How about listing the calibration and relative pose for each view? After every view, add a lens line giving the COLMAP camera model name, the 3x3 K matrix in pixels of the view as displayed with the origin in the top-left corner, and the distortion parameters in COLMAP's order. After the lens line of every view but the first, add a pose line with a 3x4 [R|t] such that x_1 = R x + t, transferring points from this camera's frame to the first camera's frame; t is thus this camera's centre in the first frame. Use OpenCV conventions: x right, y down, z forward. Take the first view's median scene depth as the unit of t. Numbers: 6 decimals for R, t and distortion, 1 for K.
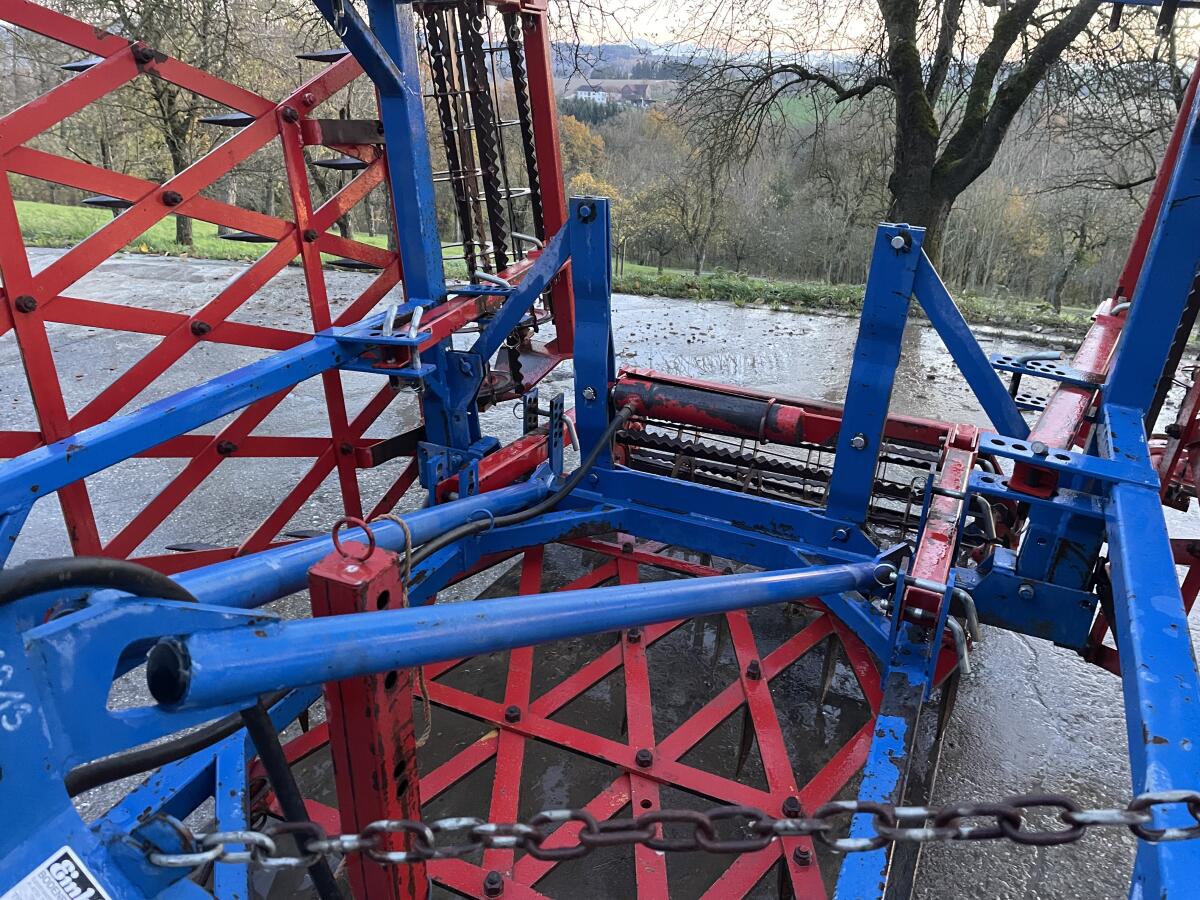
lens RADIAL K [[918.9, 0, 609.0], [0, 918.9, 451.8], [0, 0, 1]] dist [0.026130, -0.010942]
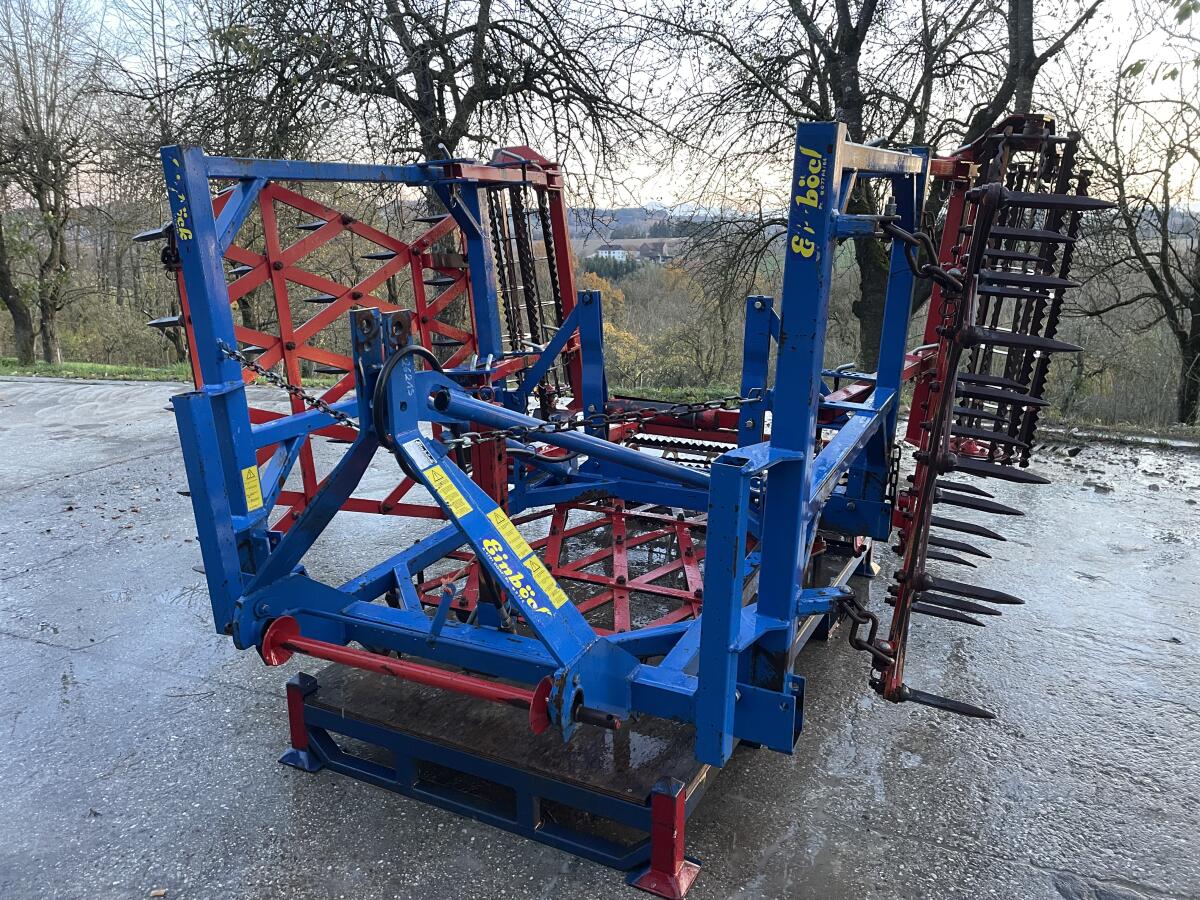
lens RADIAL K [[918.9, 0, 604.2], [0, 918.9, 444.1], [0, 0, 1]] dist [0.026130, -0.010942]
pose [[0.999173, -0.025699, -0.031497, 0.007631], [0.020185, 0.986197, -0.164342, 0.040932], [0.035286, 0.163570, 0.985900, -0.091292]]
